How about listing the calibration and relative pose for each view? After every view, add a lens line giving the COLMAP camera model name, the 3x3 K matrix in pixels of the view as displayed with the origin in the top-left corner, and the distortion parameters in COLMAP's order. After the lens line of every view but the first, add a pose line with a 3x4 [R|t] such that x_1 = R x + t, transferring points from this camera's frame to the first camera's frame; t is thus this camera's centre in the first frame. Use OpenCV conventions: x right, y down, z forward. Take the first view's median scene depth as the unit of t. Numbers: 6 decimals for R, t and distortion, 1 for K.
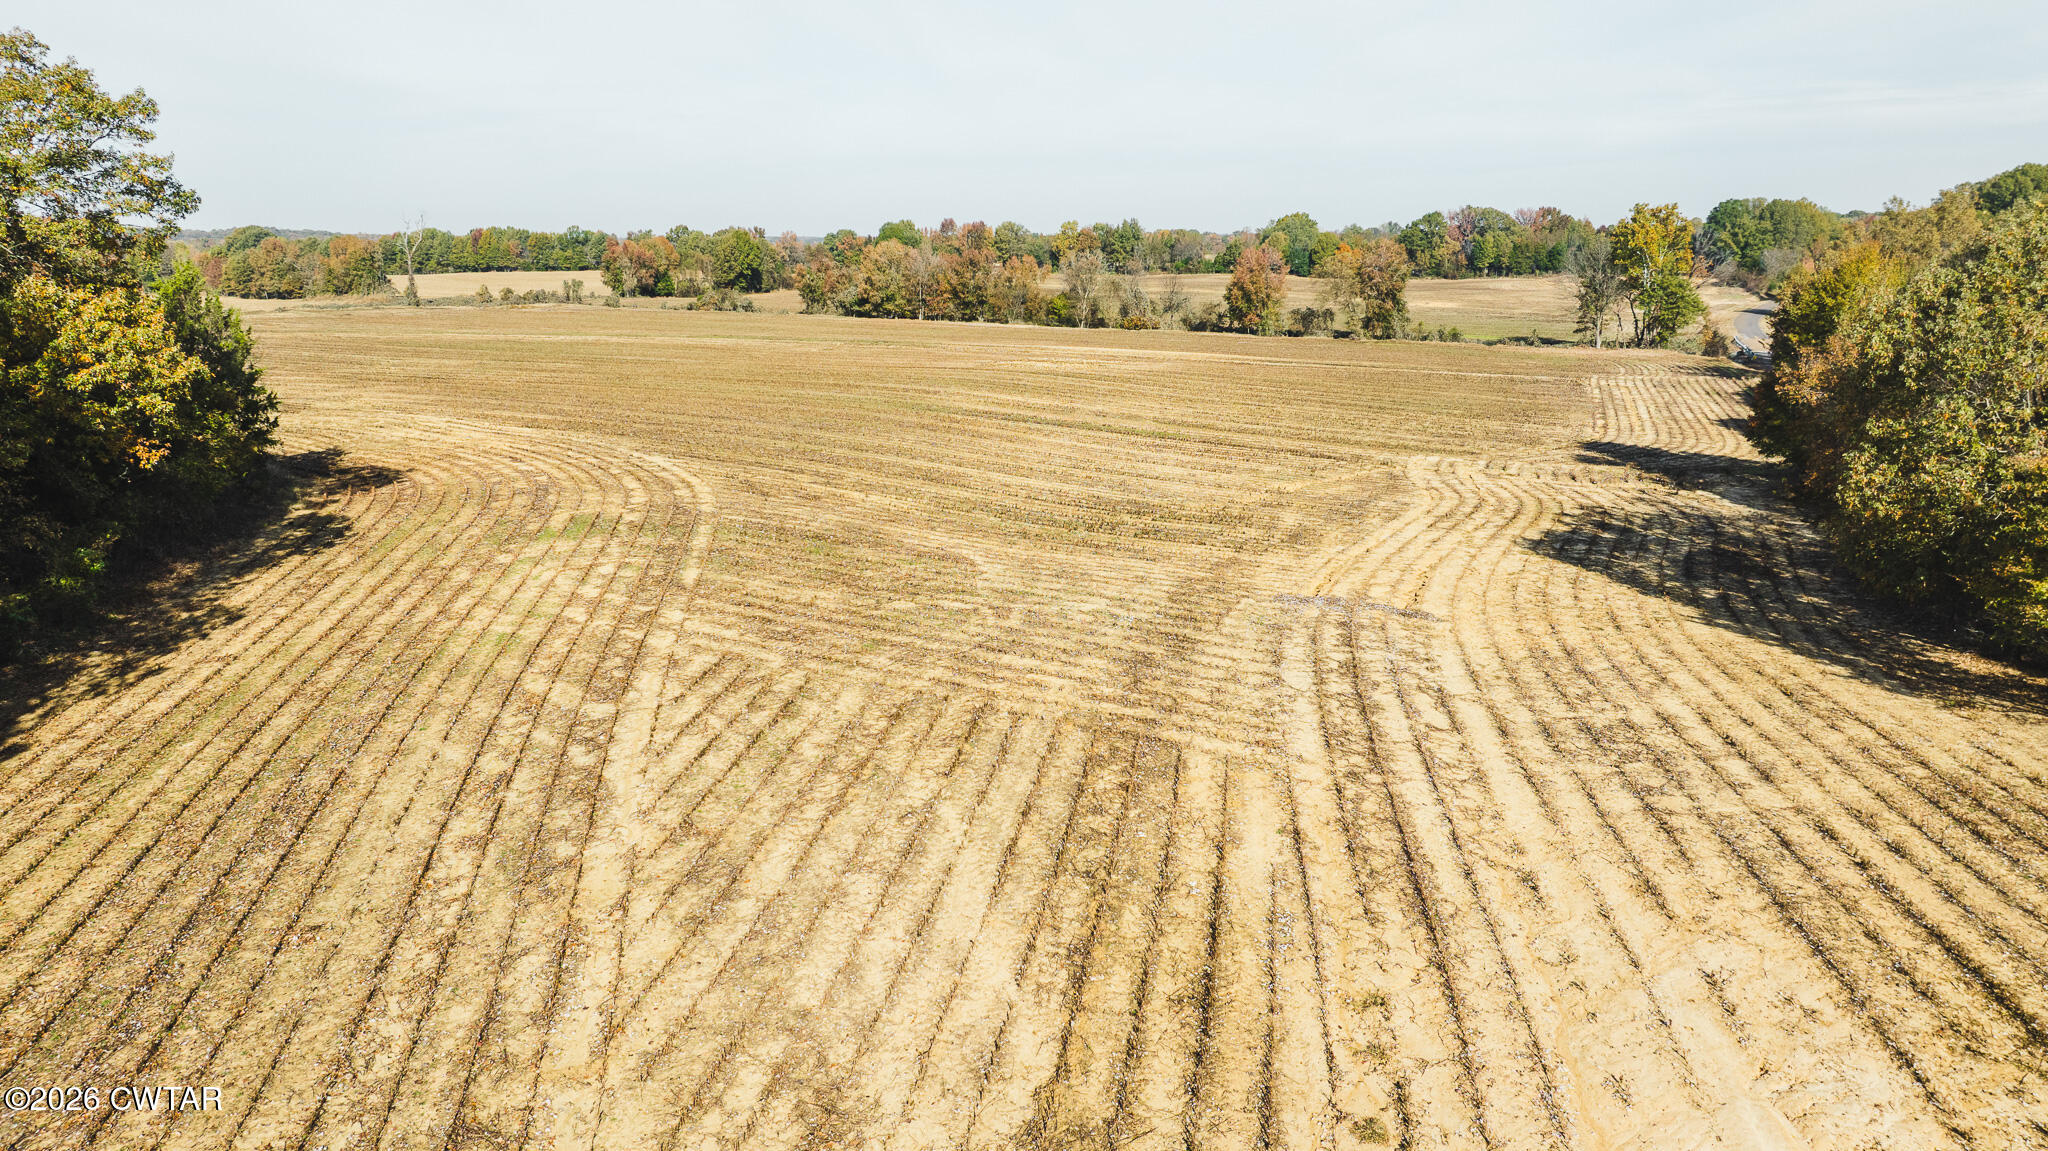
lens RADIAL K [[1458.4, 0, 1024.0], [0, 1458.4, 575.5], [0, 0, 1]] dist [-0.019117, -0.002086]
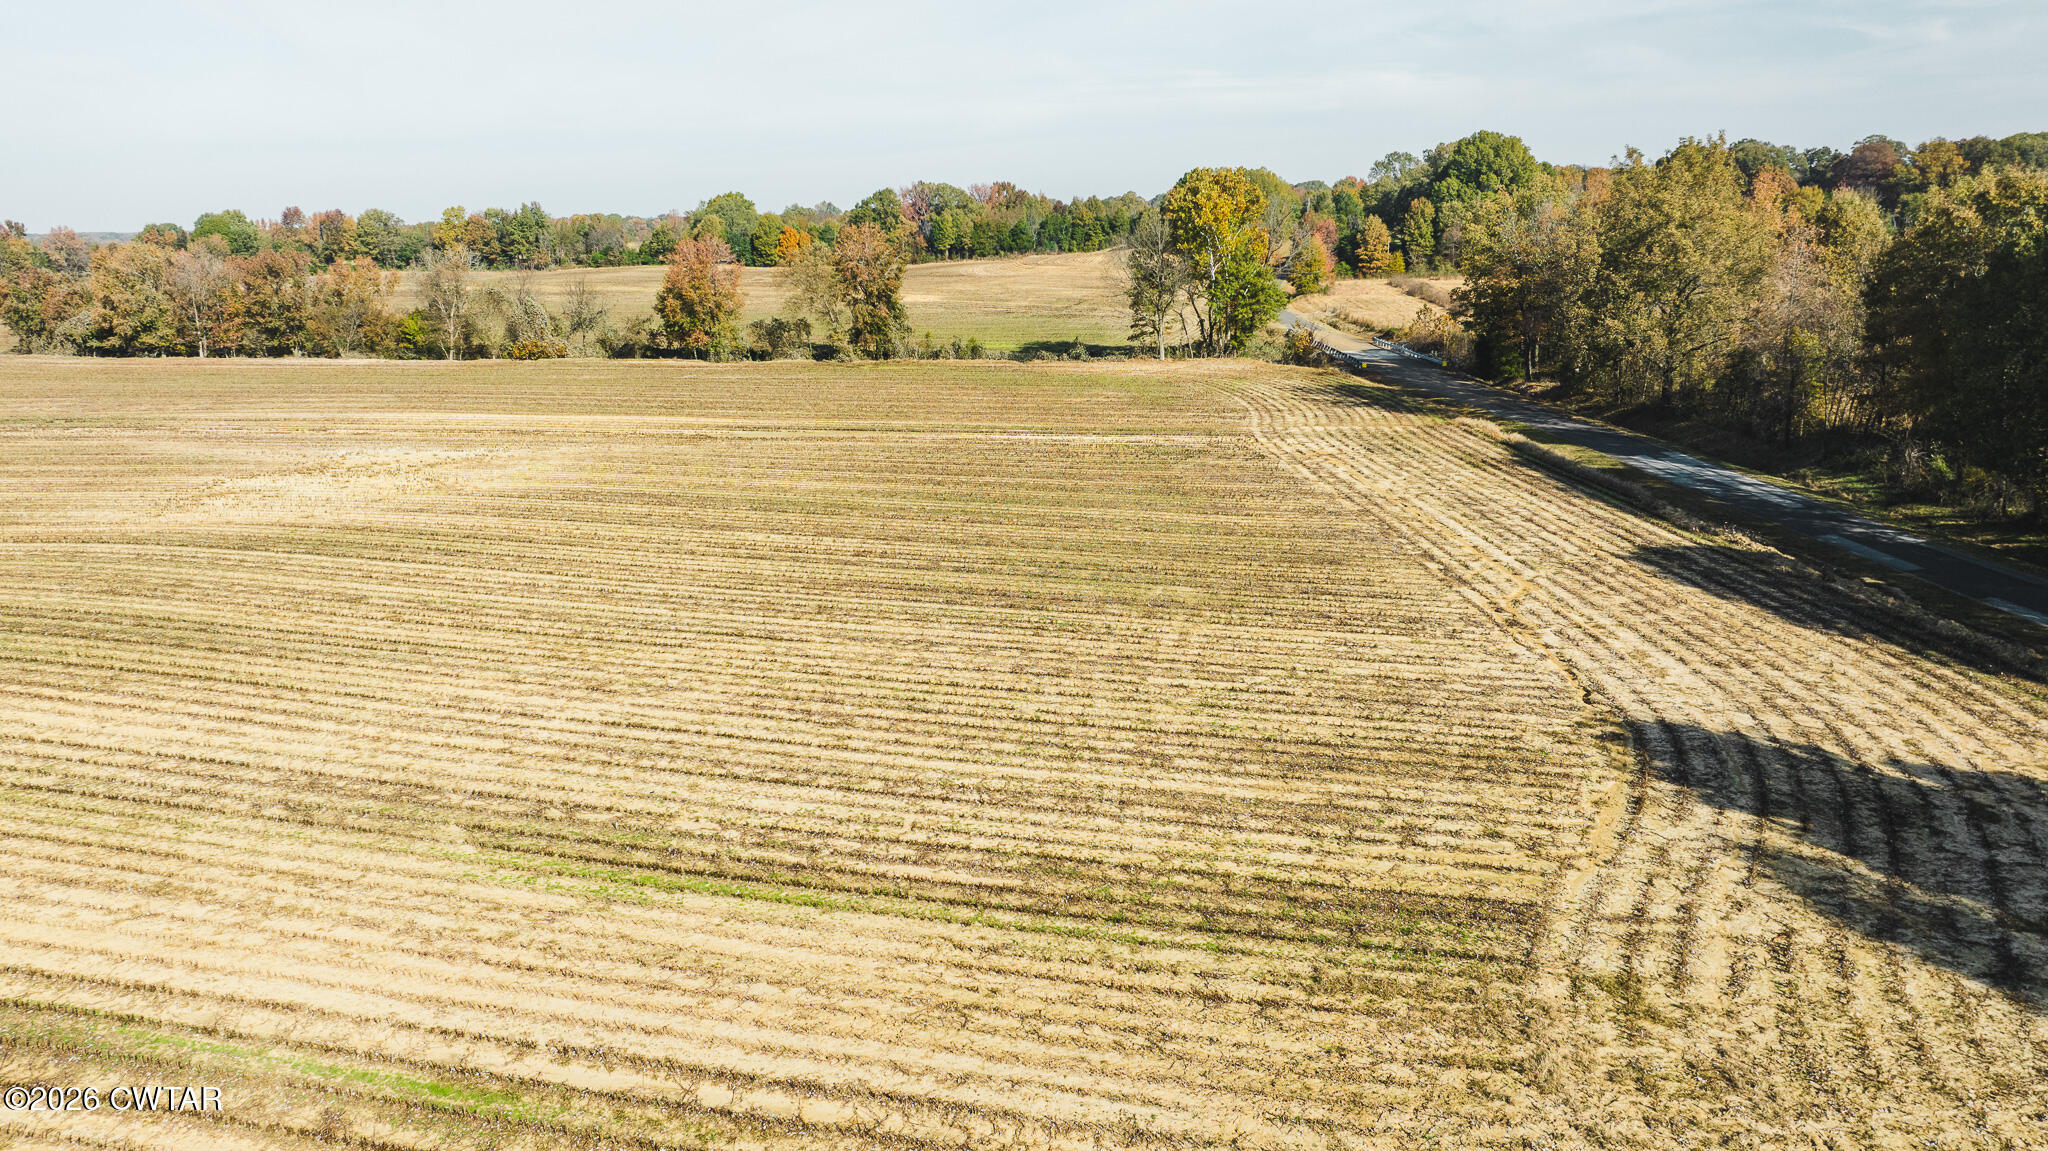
lens RADIAL K [[1458.4, 0, 1024.0], [0, 1458.4, 575.5], [0, 0, 1]] dist [-0.019117, -0.002086]
pose [[0.929033, -0.105114, 0.354751, 0.034823], [0.100948, 0.994431, 0.030288, -0.058325], [-0.355959, 0.007673, 0.934470, 0.245367]]
